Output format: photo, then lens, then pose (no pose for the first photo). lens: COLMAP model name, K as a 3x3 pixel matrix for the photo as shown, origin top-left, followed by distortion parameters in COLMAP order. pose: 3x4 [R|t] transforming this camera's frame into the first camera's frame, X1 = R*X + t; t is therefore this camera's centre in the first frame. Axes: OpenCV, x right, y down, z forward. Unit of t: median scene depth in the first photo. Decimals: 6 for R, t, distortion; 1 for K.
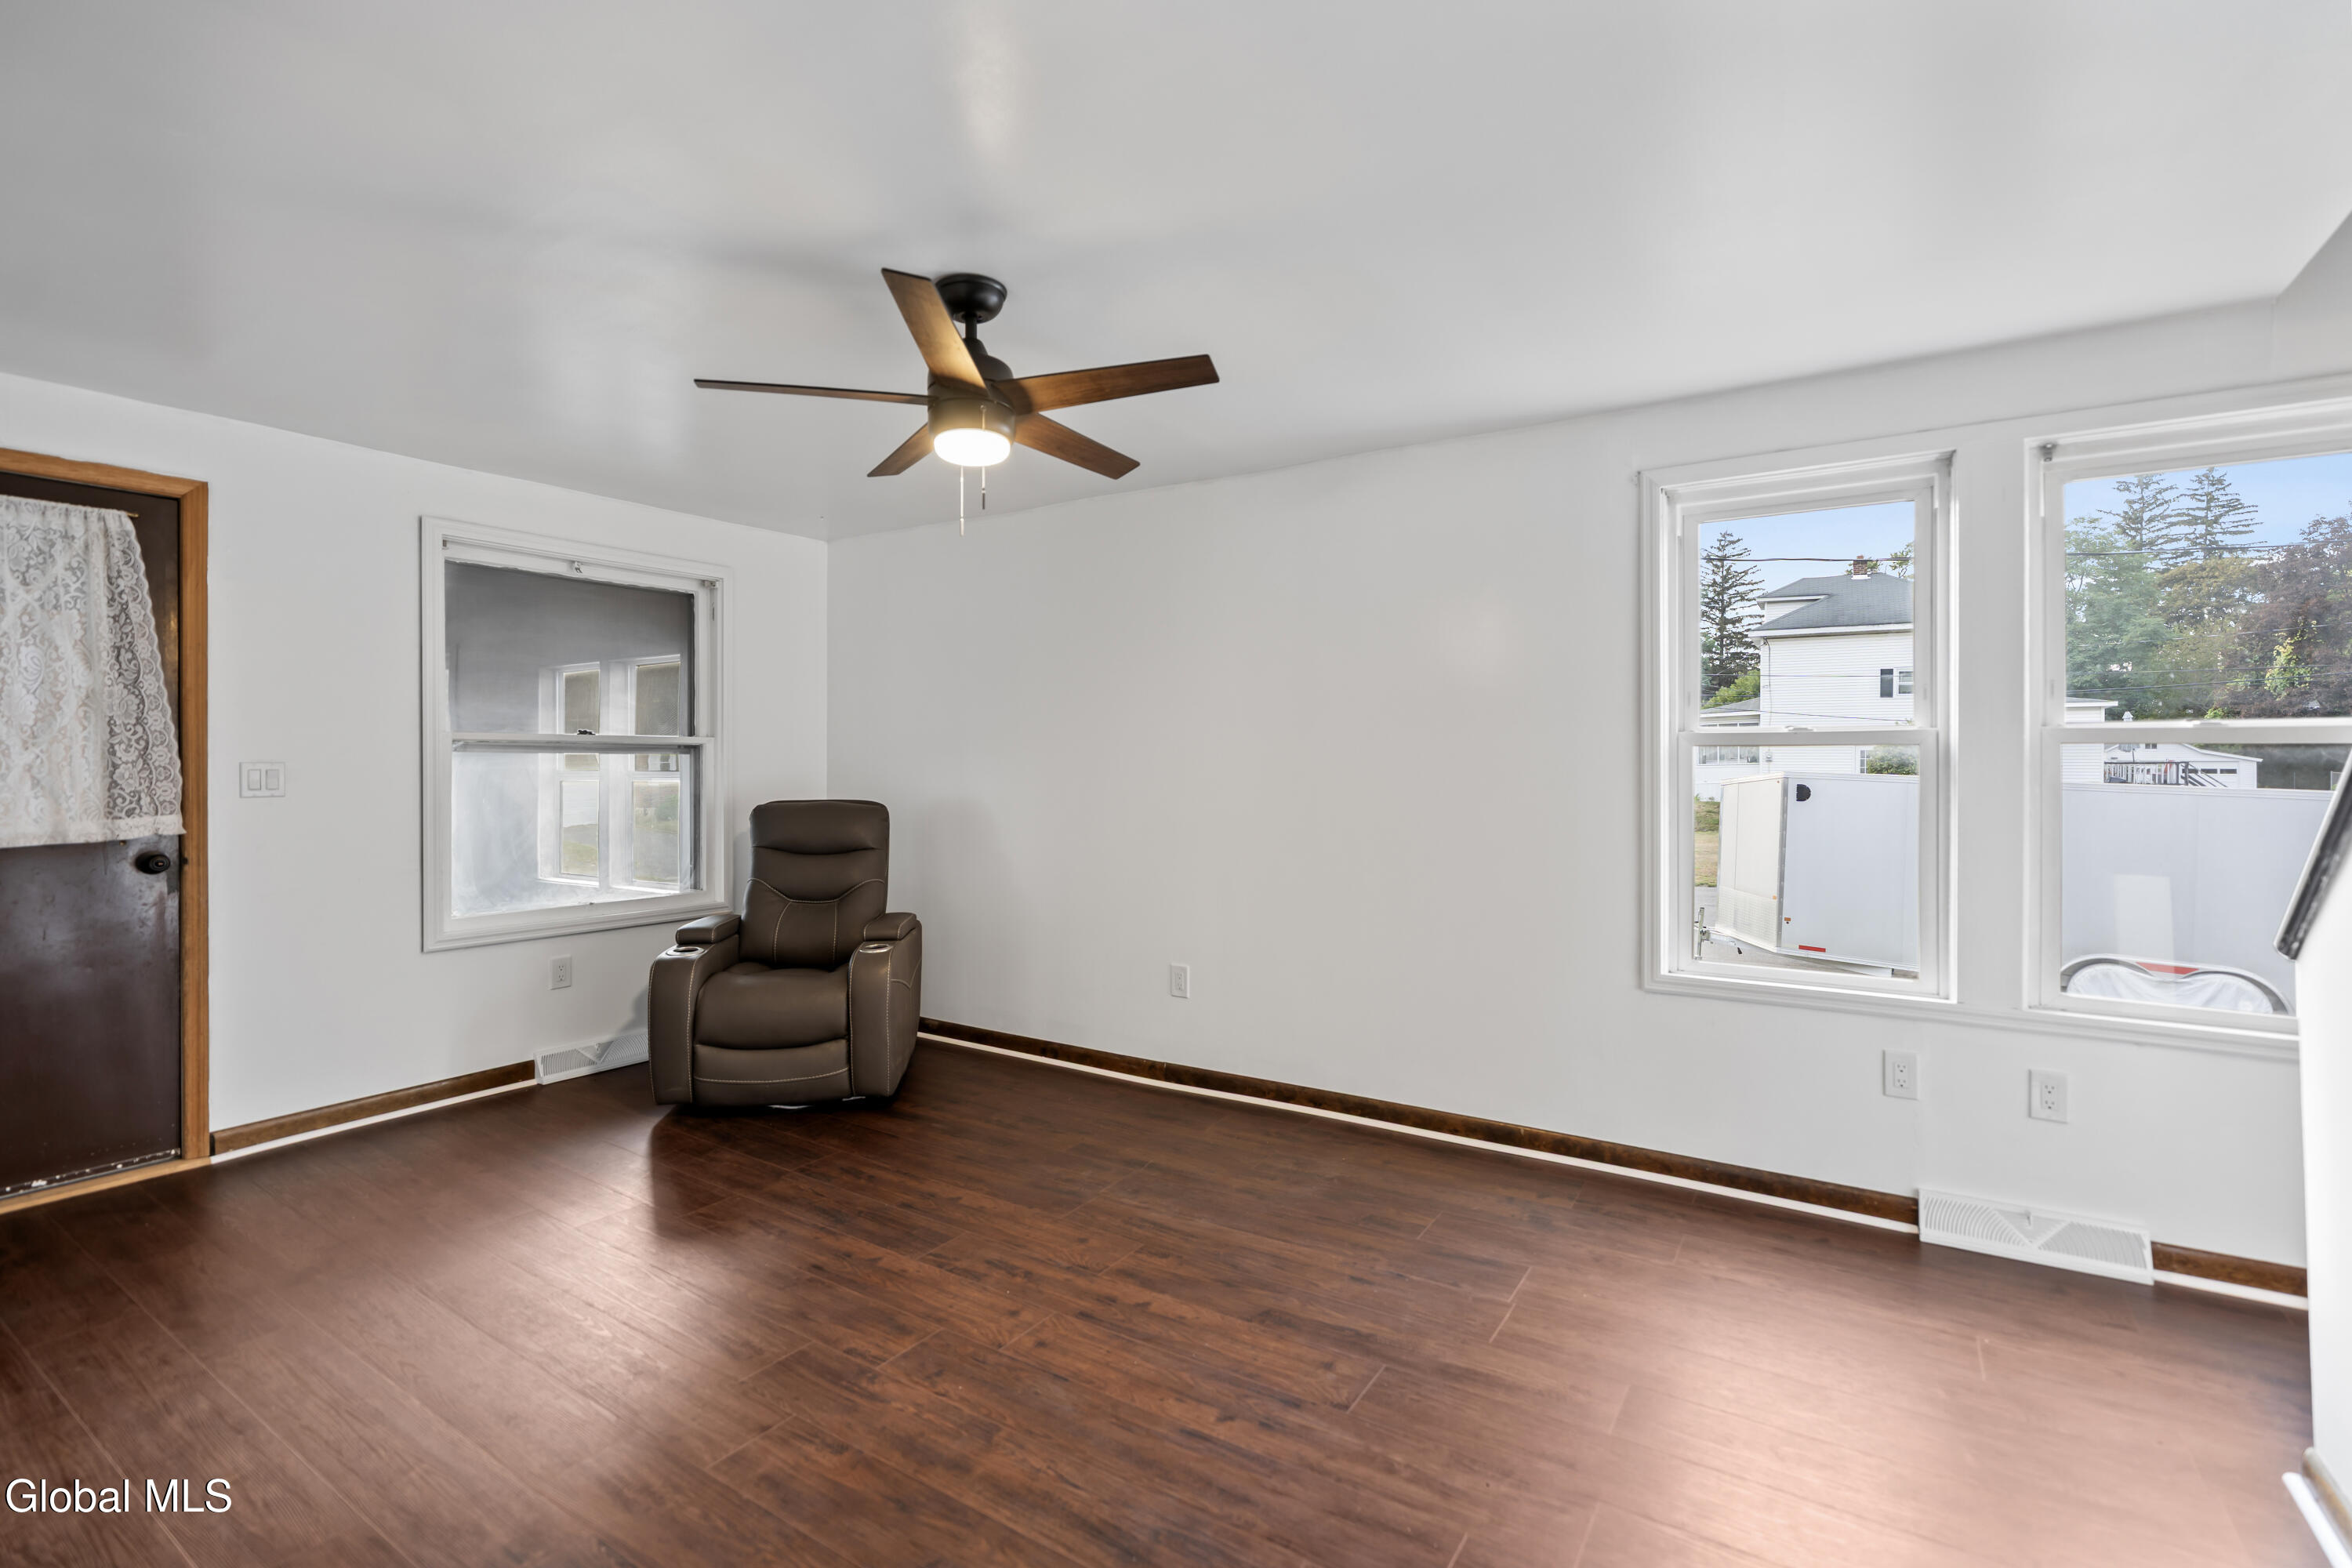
lens RADIAL K [[1071.7, 0, 1185.1], [0, 1071.7, 769.9], [0, 0, 1]] dist [0.001327, 0.000275]
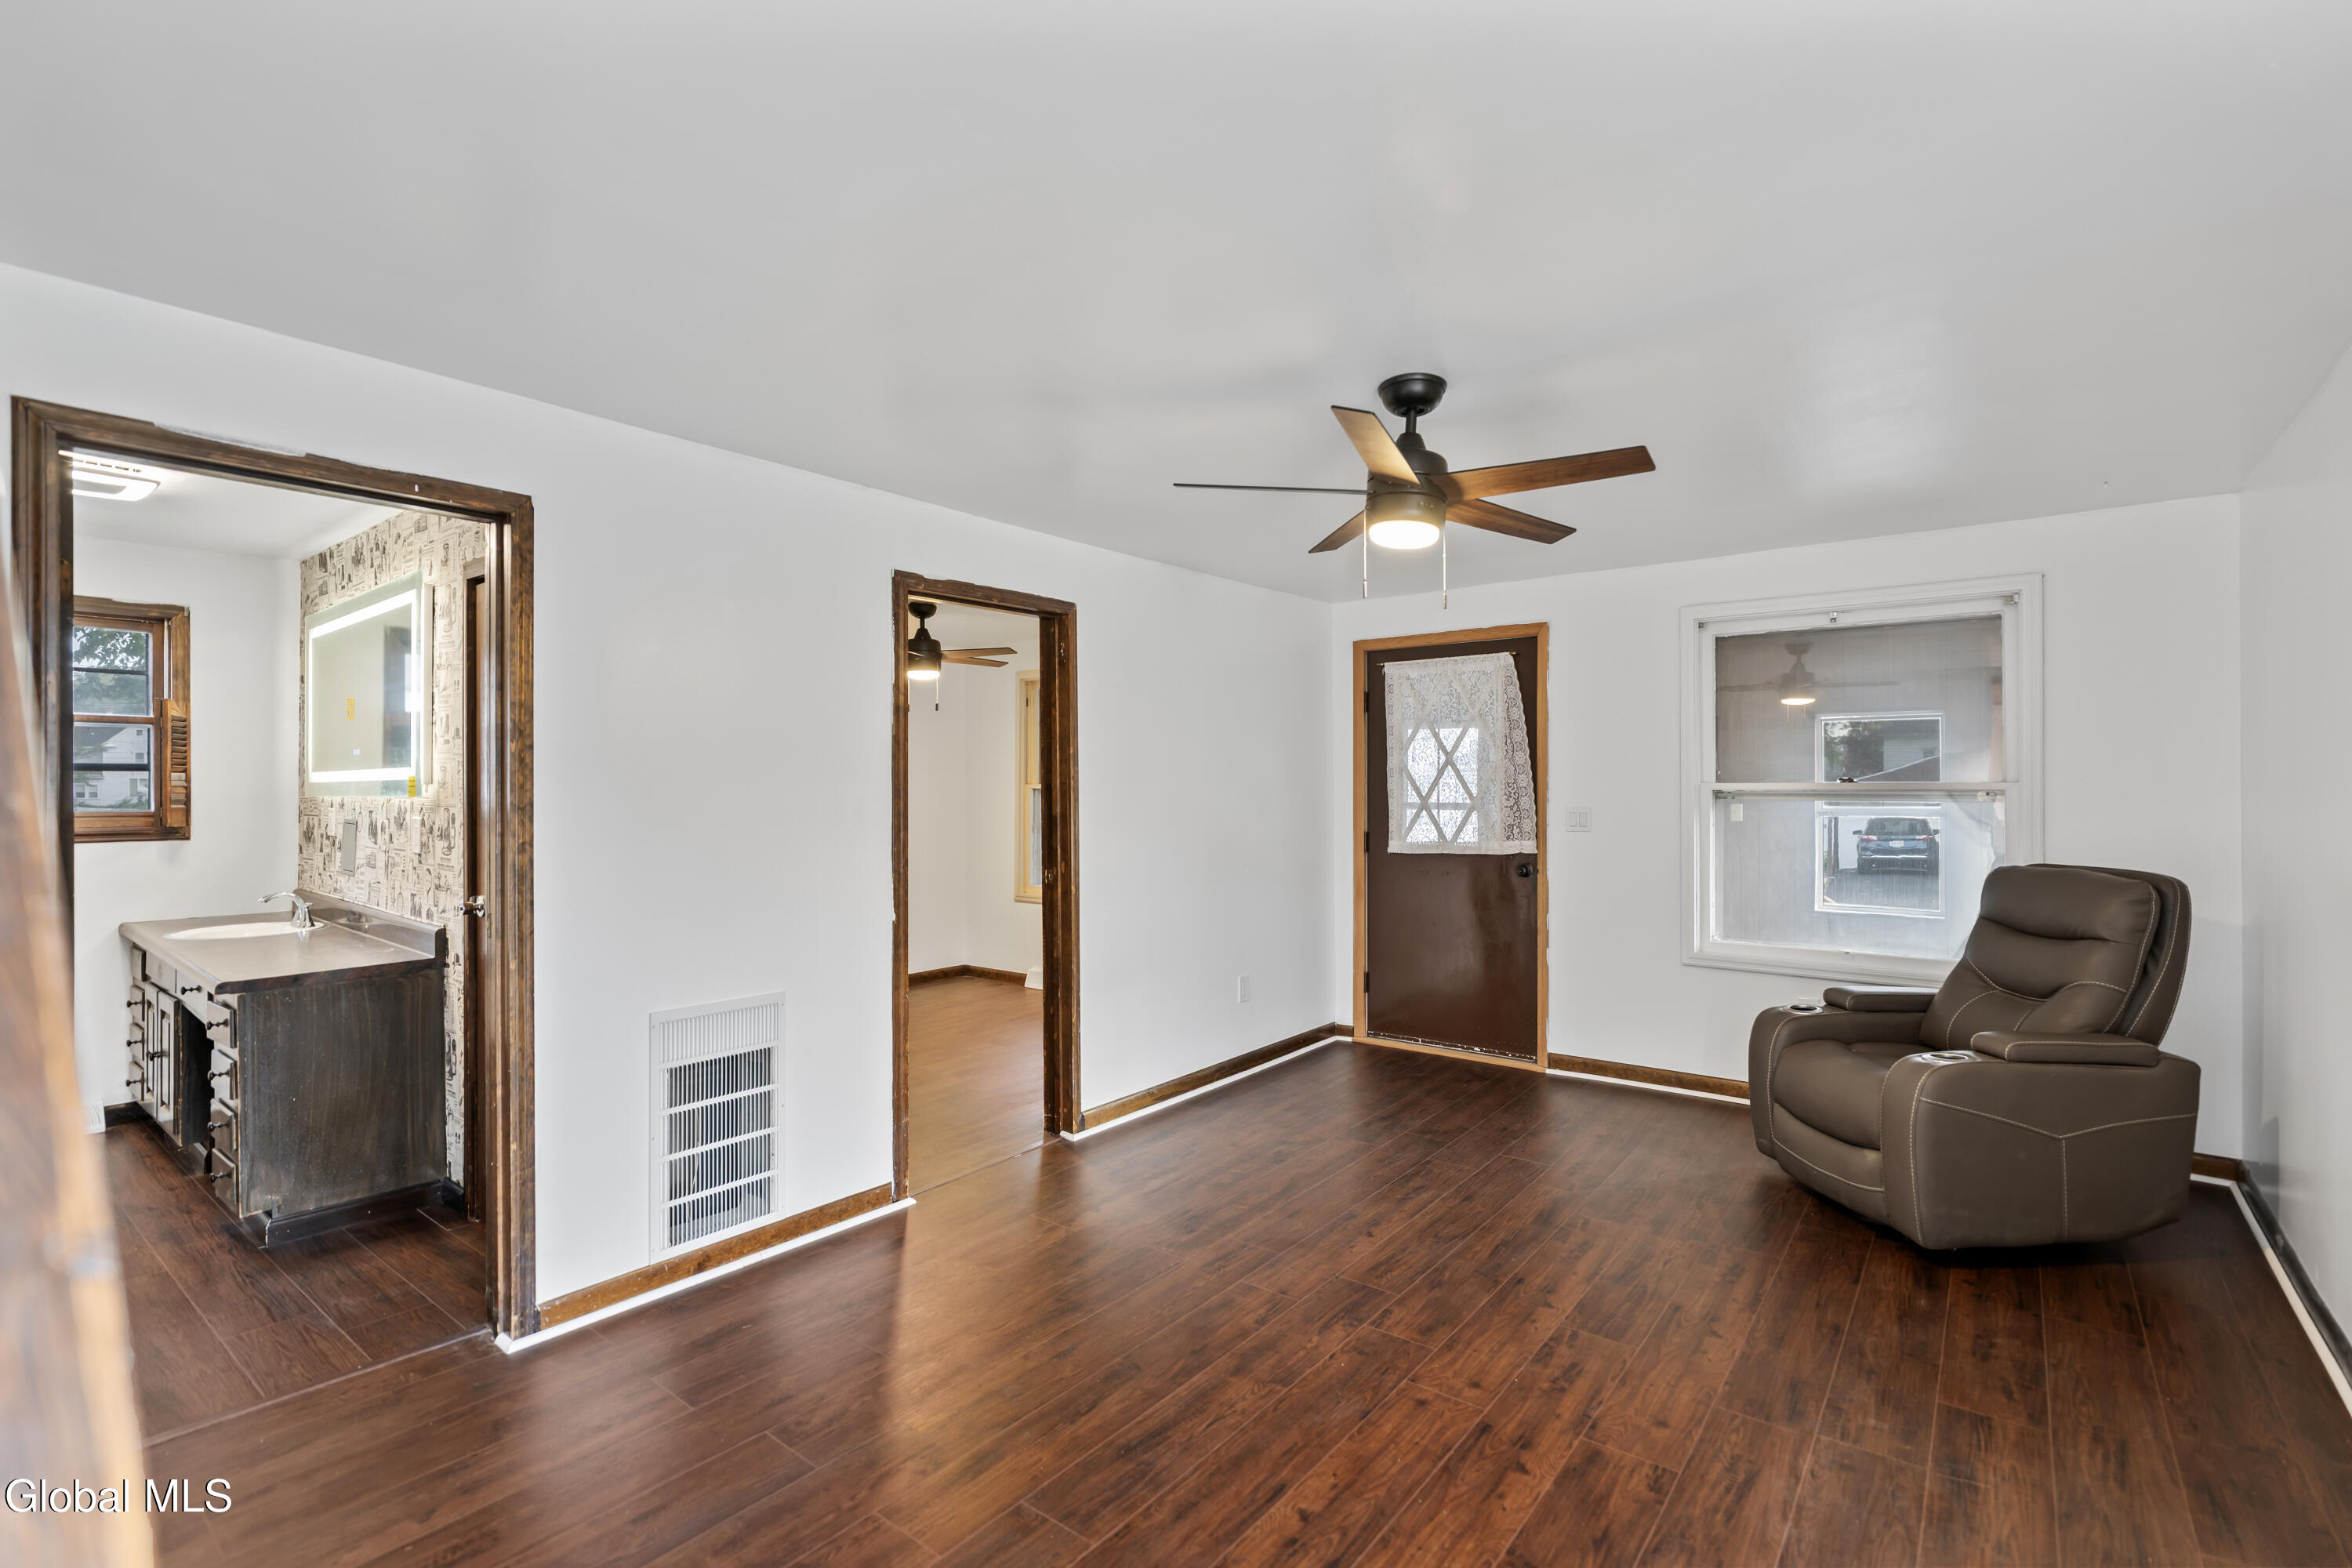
lens RADIAL K [[1073.2, 0, 1182.5], [0, 1073.2, 798.8], [0, 0, 1]] dist [-0.002082, 0.000236]
pose [[-0.089114, 0.009406, -0.995977, 0.809568], [-0.008477, 0.999912, 0.010201, -0.037230], [0.995985, 0.009352, -0.089026, 0.787408]]
